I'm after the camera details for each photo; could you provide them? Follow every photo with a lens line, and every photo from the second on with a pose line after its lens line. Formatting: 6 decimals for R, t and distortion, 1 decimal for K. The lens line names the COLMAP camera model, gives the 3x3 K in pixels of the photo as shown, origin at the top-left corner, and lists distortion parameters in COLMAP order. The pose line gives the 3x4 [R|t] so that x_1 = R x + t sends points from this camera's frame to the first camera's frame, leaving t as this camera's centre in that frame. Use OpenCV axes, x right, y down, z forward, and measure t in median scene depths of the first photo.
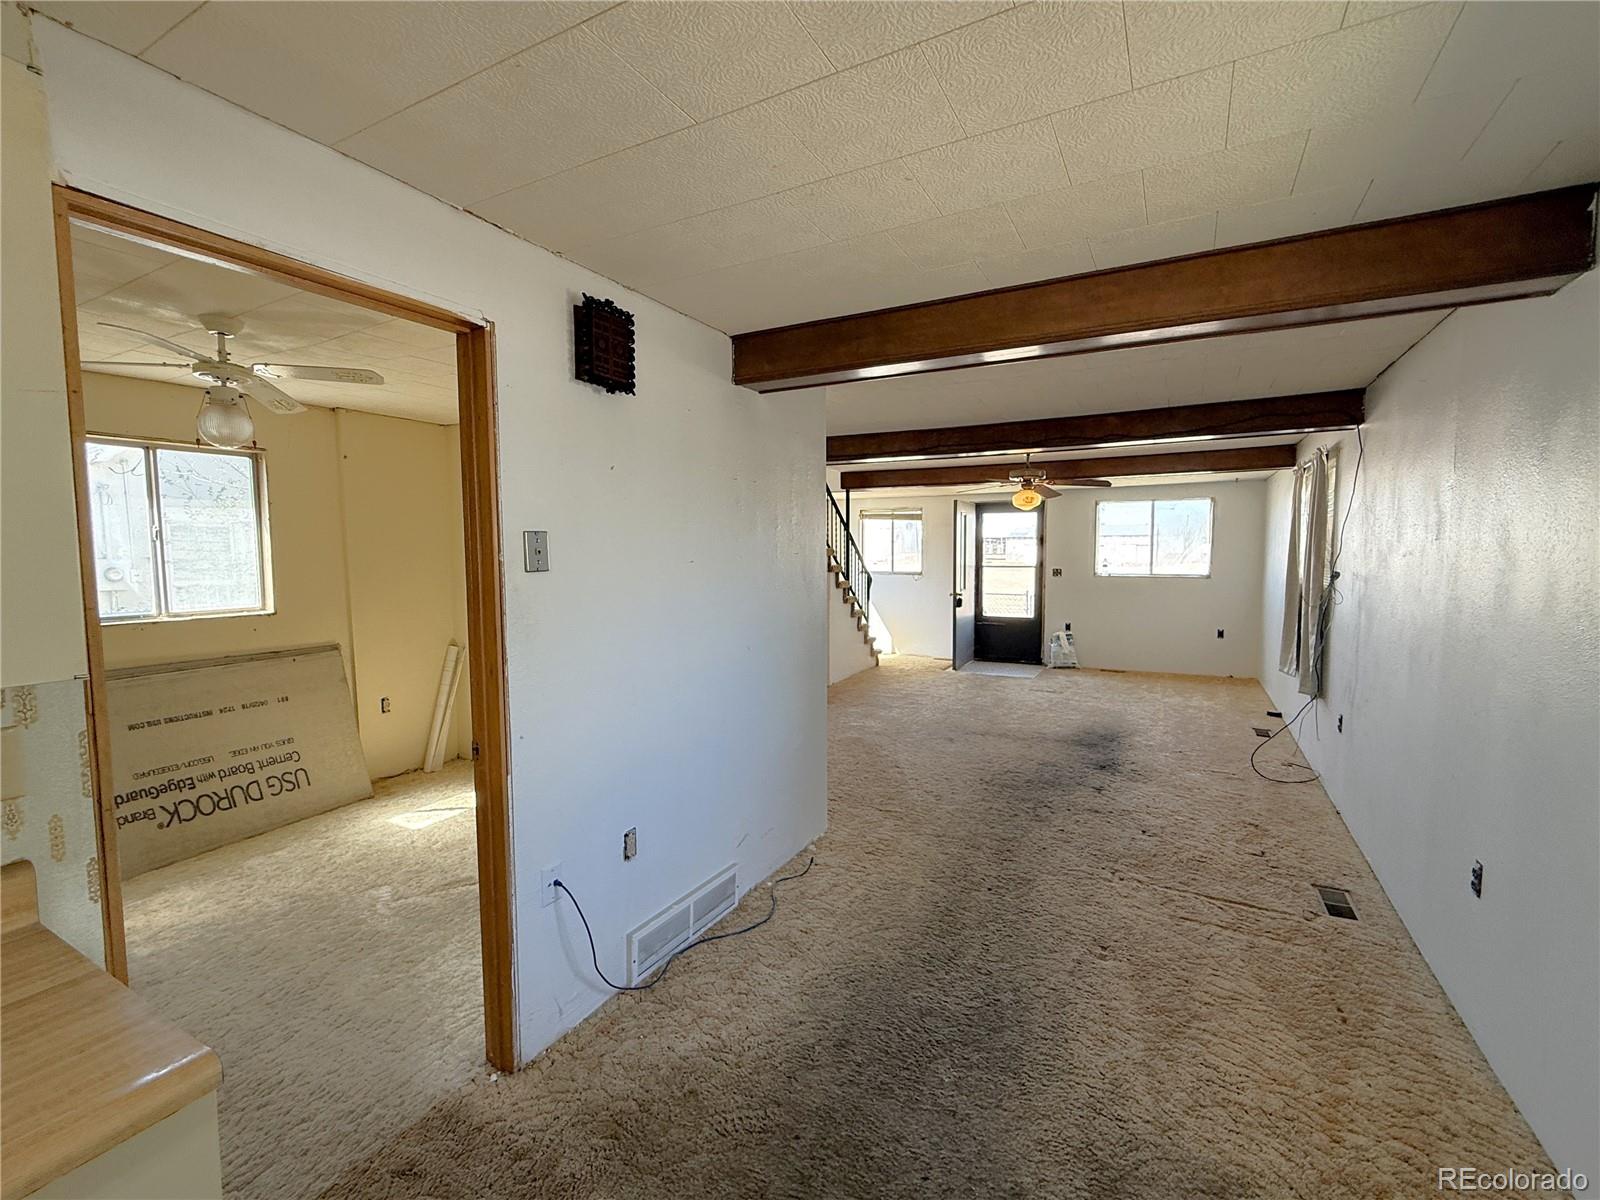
lens RADIAL K [[696.7, 0, 799.7], [0, 696.7, 600.4], [0, 0, 1]] dist [0.000177, 0.000262]
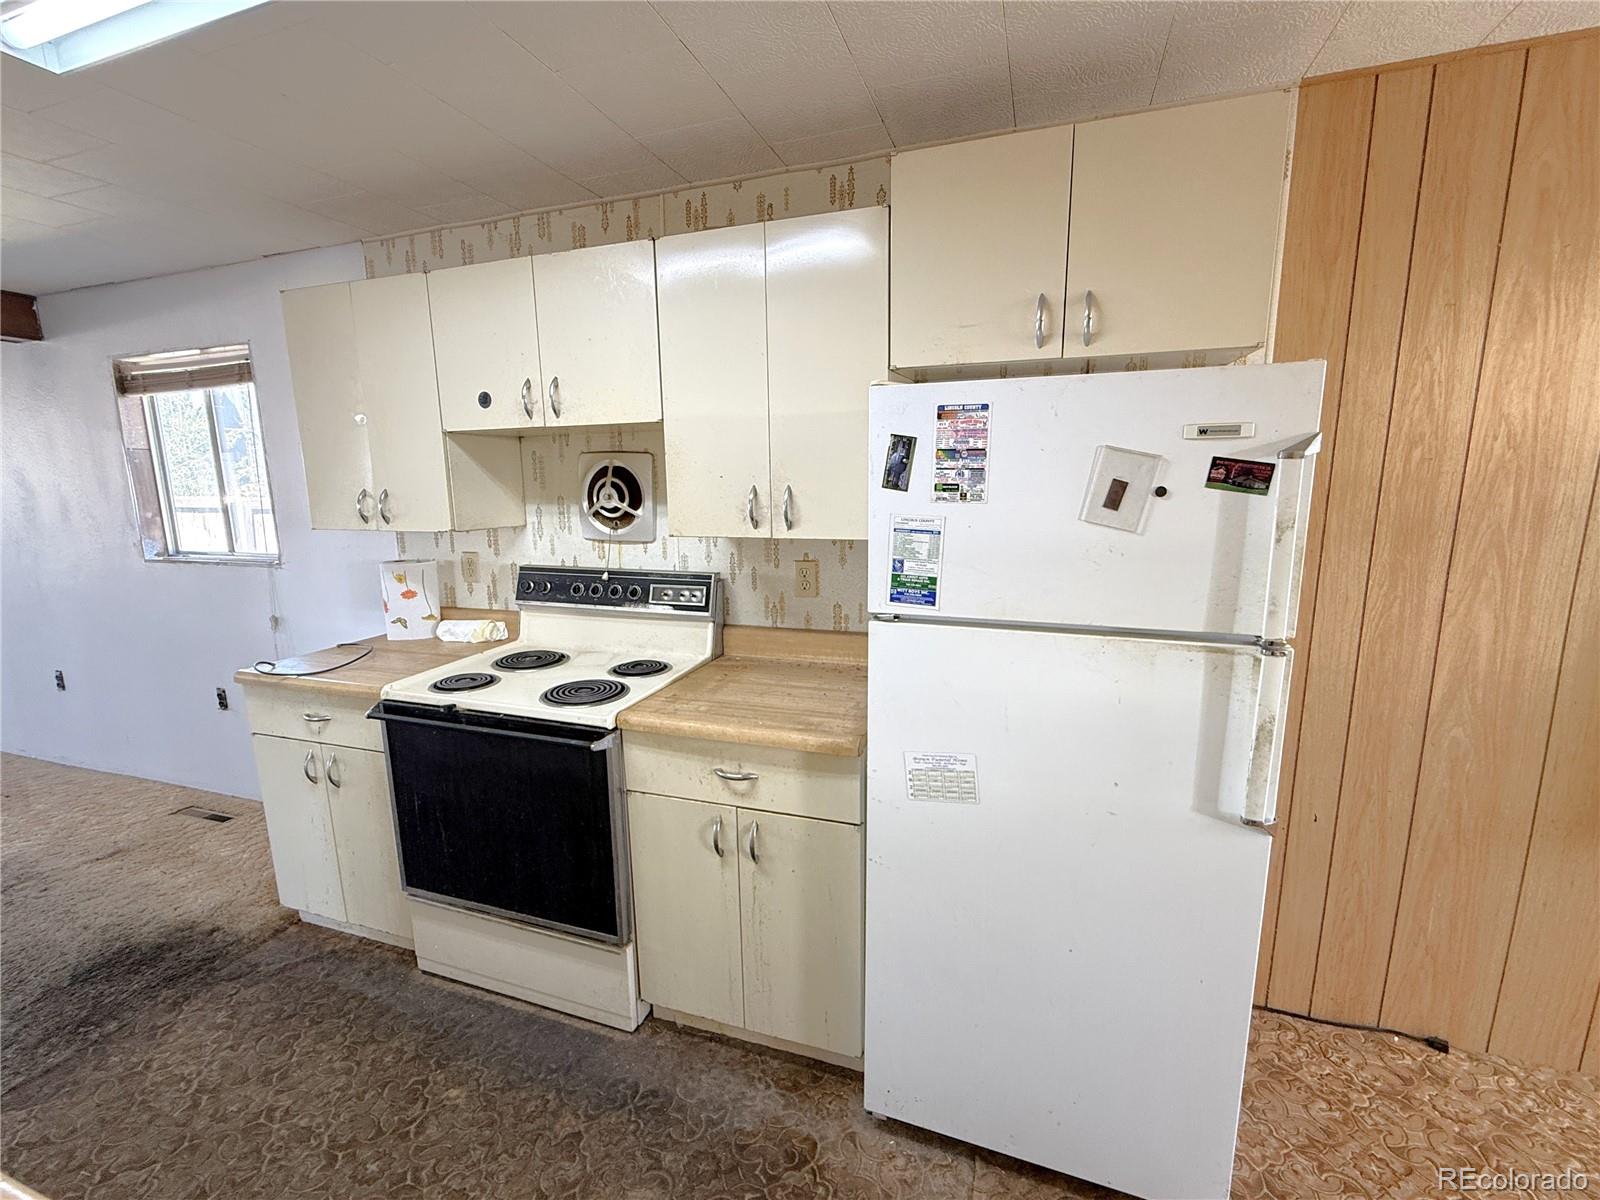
lens RADIAL K [[696.7, 0, 801.0], [0, 696.7, 601.8], [0, 0, 1]] dist [0.000177, 0.000262]
pose [[-0.164219, -0.167604, 0.972081, -0.445533], [0.085791, 0.979299, 0.183342, 0.024272], [-0.982686, 0.113504, -0.146440, -0.260662]]
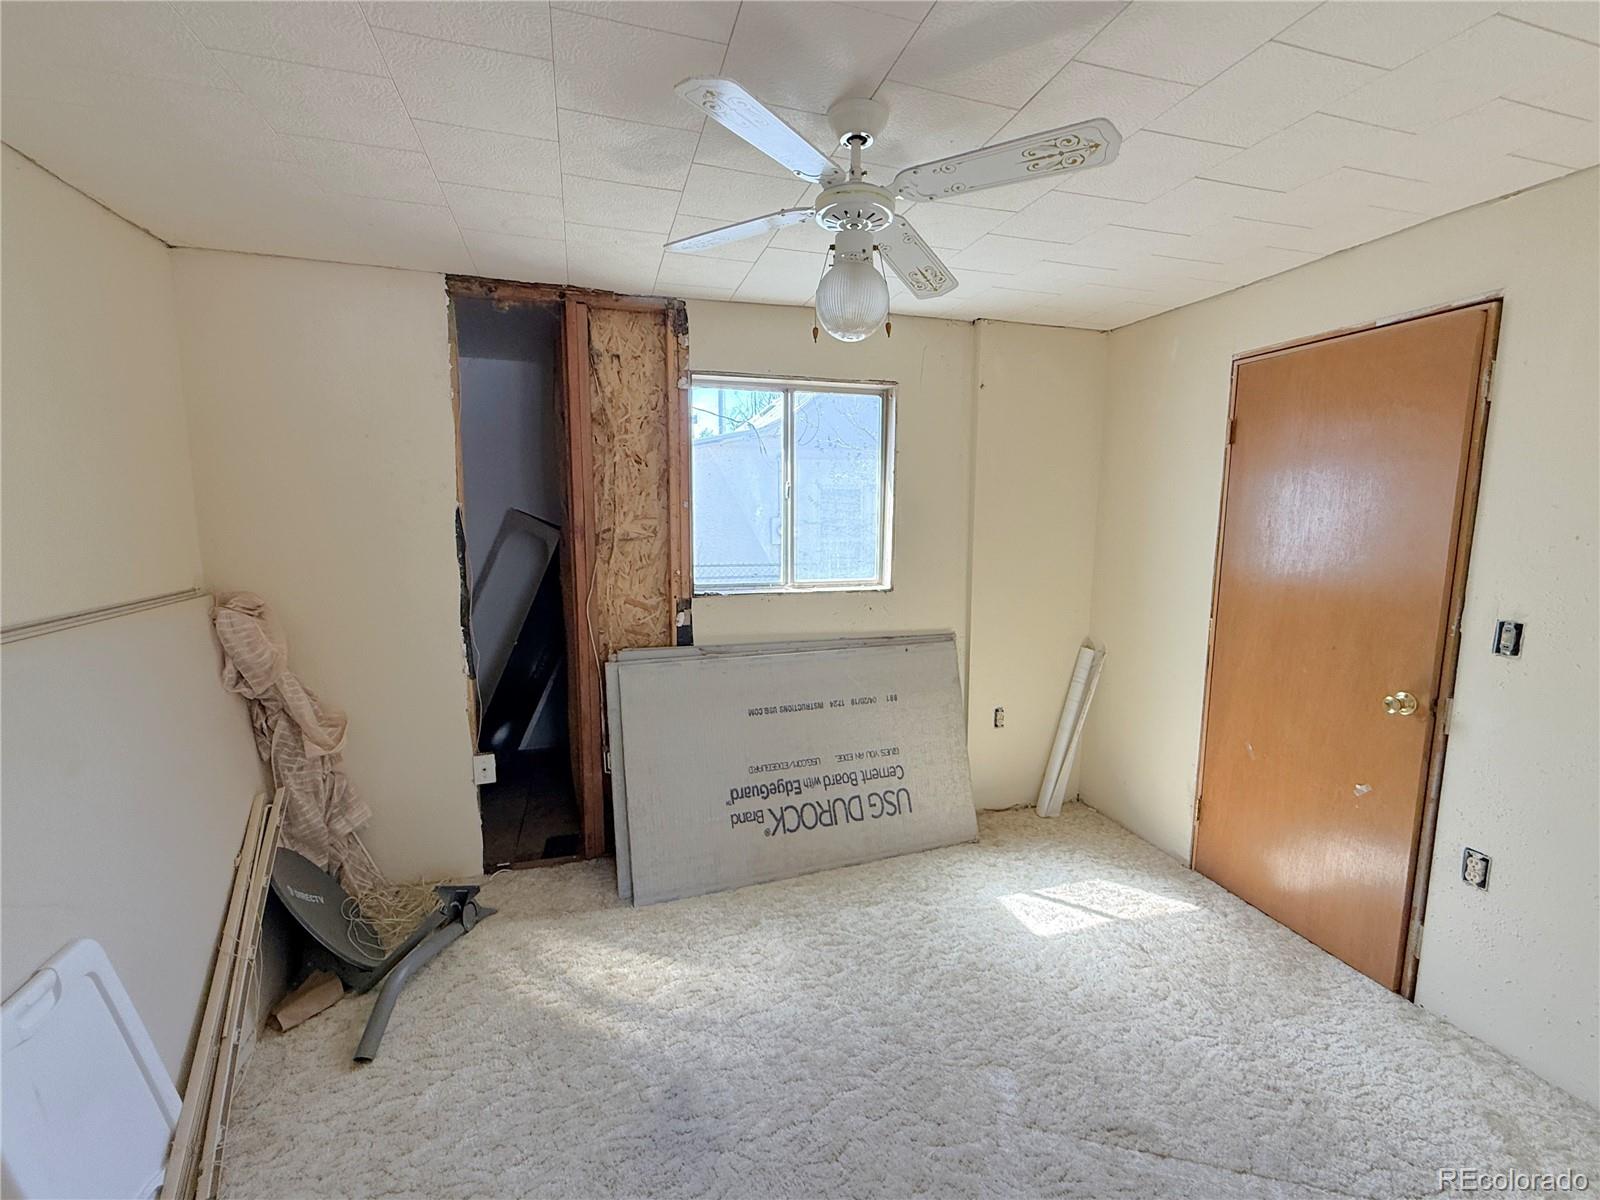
lens RADIAL K [[696.7, 0, 798.3], [0, 696.7, 602.9], [0, 0, 1]] dist [0.000177, 0.000262]
pose [[0.712658, 0.098889, -0.694507, -0.252794], [-0.061536, 0.995010, 0.078533, -0.022226], [0.698808, -0.013229, 0.715187, 0.327761]]
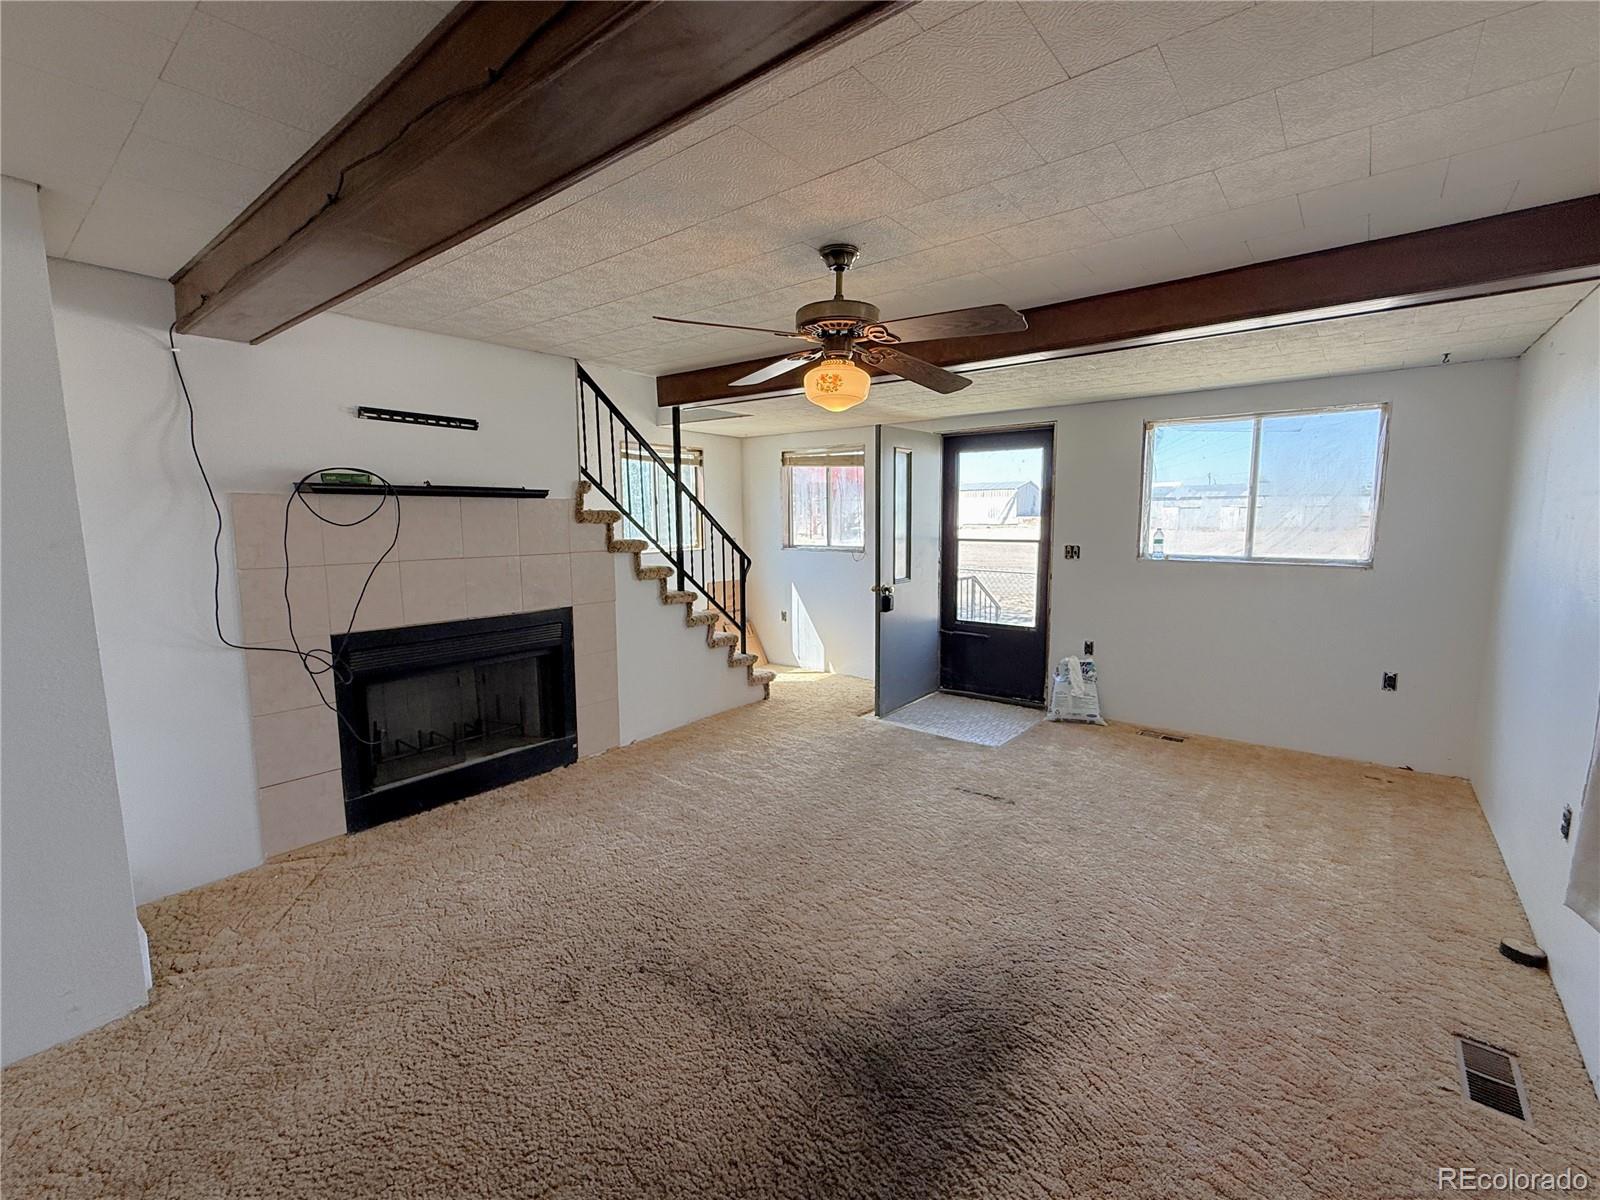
lens RADIAL K [[696.7, 0, 799.0], [0, 696.7, 599.0], [0, 0, 1]] dist [0.000177, 0.000262]
pose [[0.983545, 0.019695, -0.179589, 0.484762], [-0.010829, 0.998680, 0.050219, -0.053436], [0.180340, -0.047448, 0.982459, 0.764871]]
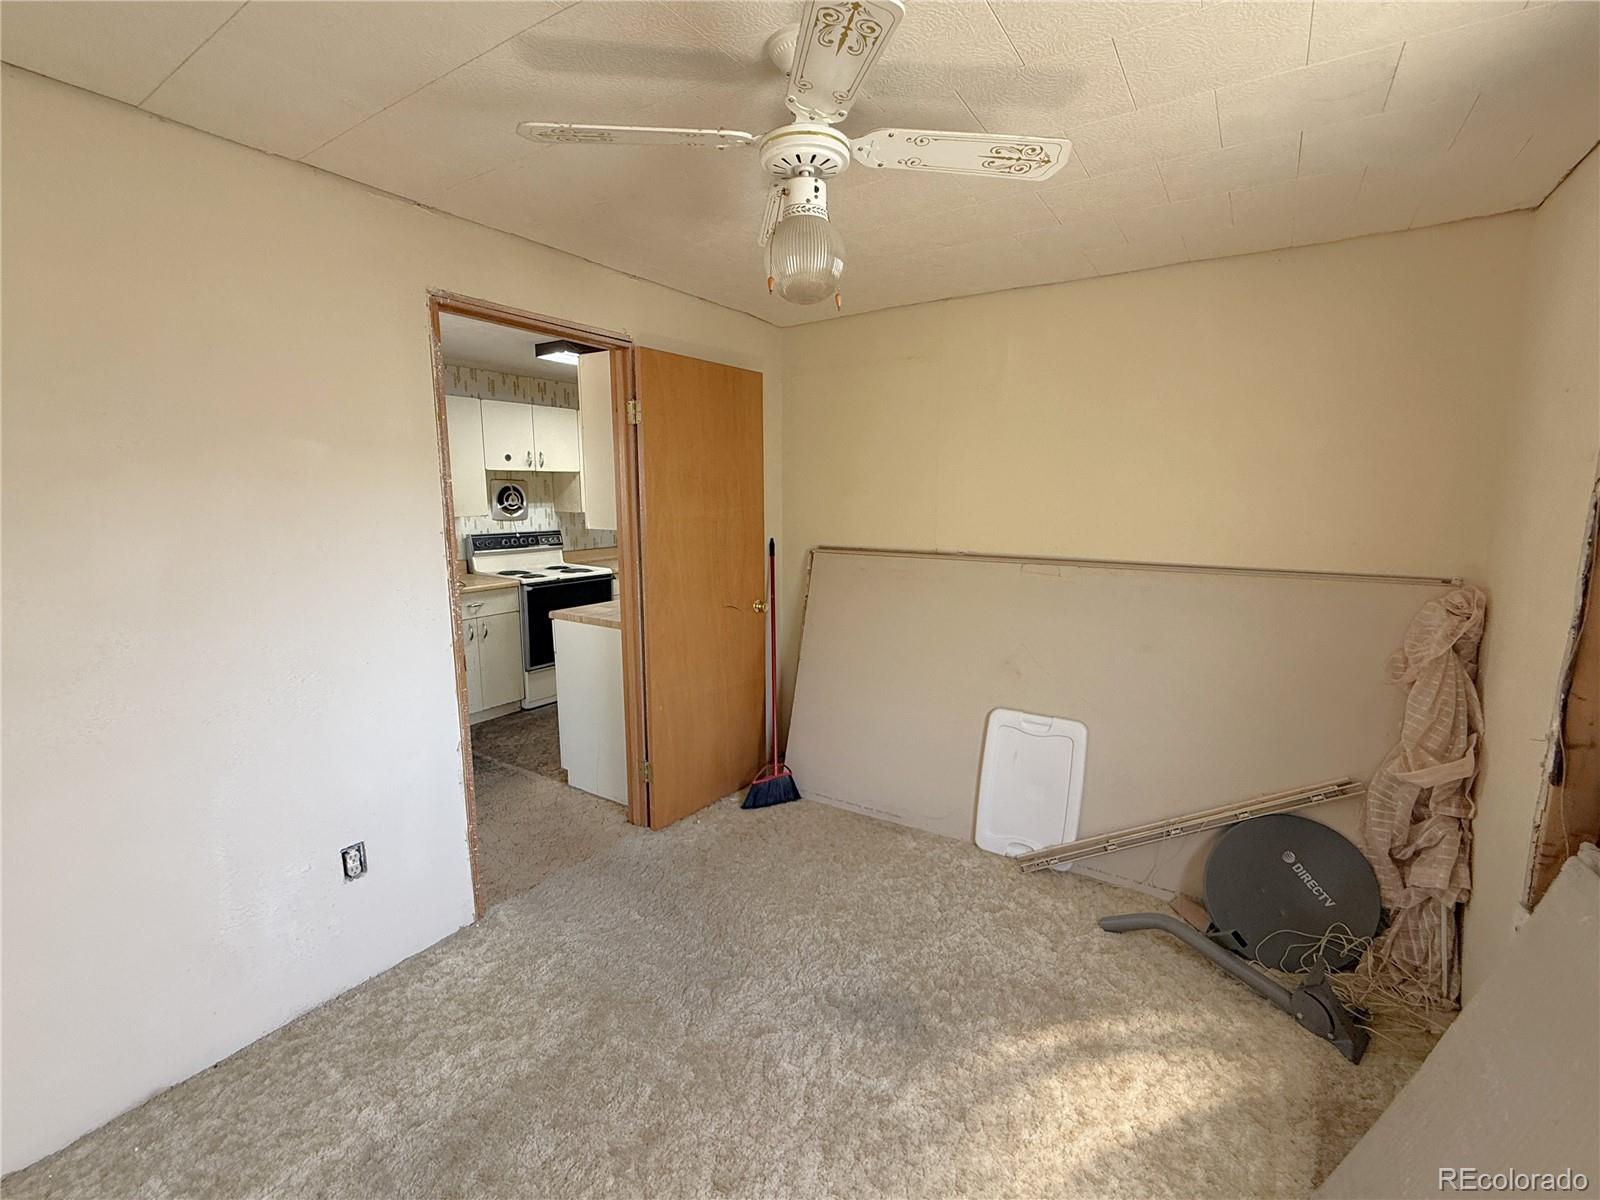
lens RADIAL K [[696.7, 0, 803.3], [0, 696.7, 600.4], [0, 0, 1]] dist [0.000177, 0.000262]
pose [[-0.995359, -0.012712, 0.095386, -0.498999], [0.009782, 0.972735, 0.231712, -0.068623], [-0.095731, 0.231570, -0.968096, 0.887173]]
